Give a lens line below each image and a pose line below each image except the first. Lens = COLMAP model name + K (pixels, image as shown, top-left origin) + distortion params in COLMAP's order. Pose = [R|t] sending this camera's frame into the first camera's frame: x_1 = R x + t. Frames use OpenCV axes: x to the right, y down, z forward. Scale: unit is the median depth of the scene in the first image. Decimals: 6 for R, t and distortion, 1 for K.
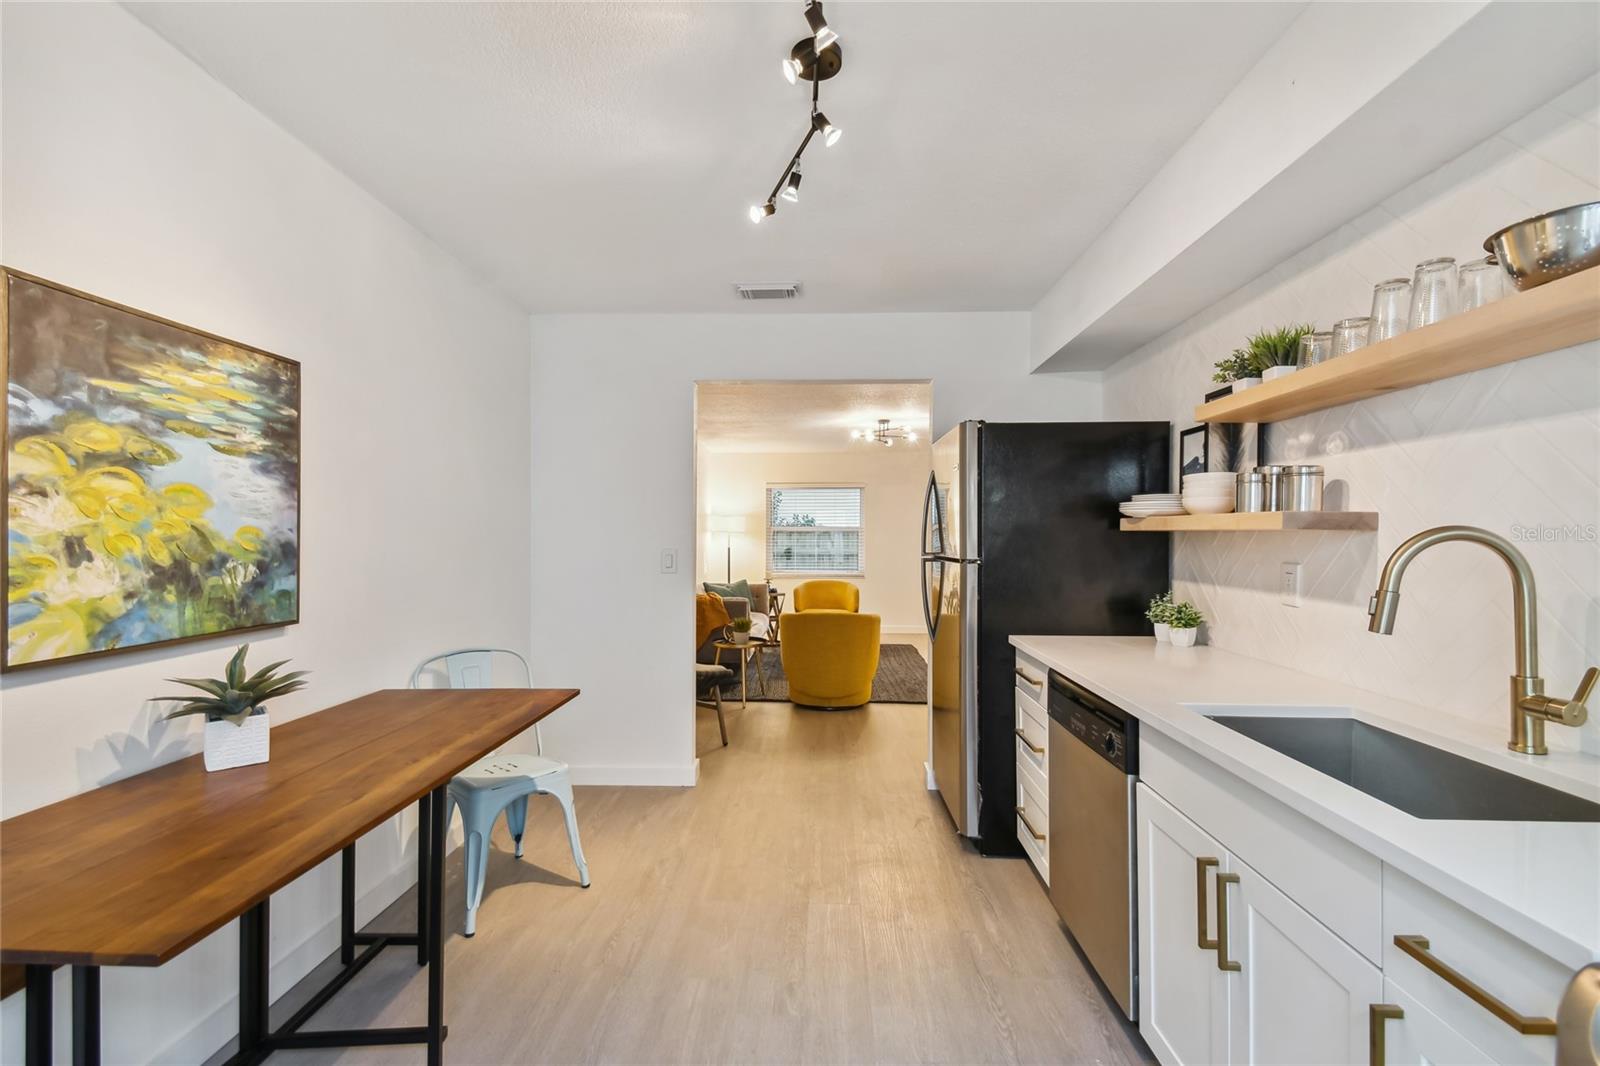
lens RADIAL K [[703.3, 0, 800.0], [0, 703.3, 533.0], [0, 0, 1]] dist [0.061112, -0.029490]
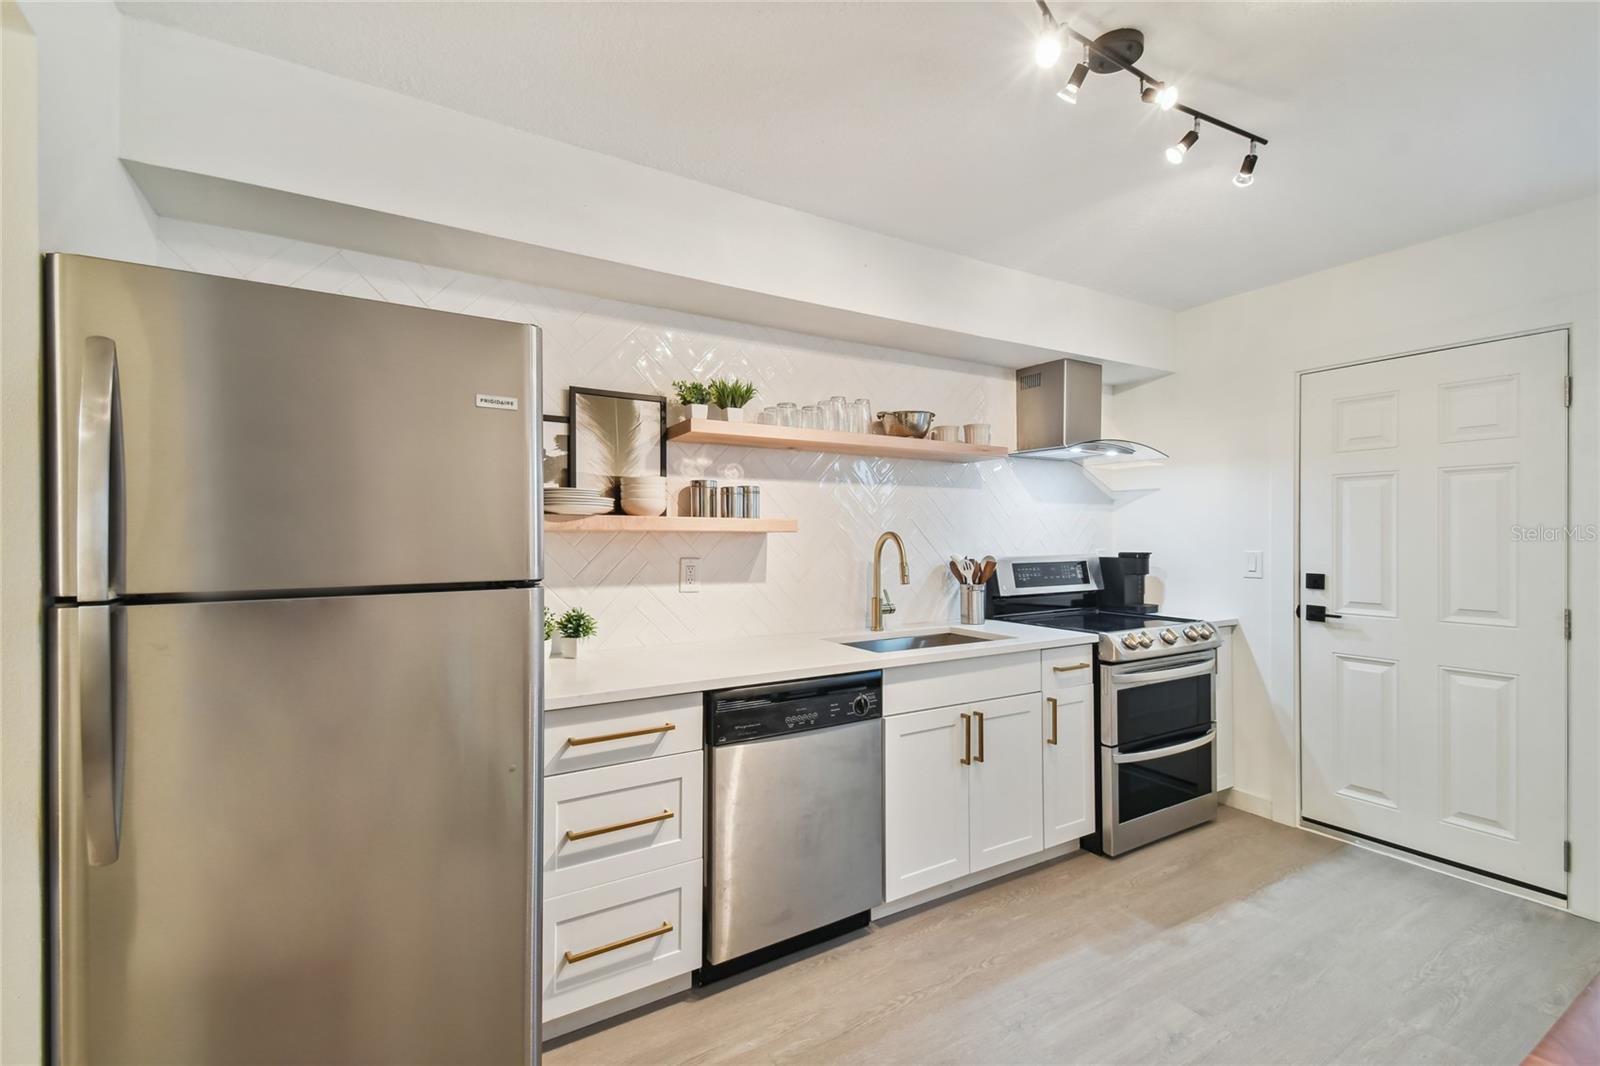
lens RADIAL K [[703.3, 0, 800.0], [0, 703.3, 533.0], [0, 0, 1]] dist [0.061112, -0.029490]
pose [[-0.545591, -0.003671, 0.838044, -0.450312], [-0.006267, 0.999980, 0.000301, -0.003849], [-0.838028, -0.005088, -0.545603, 1.500549]]
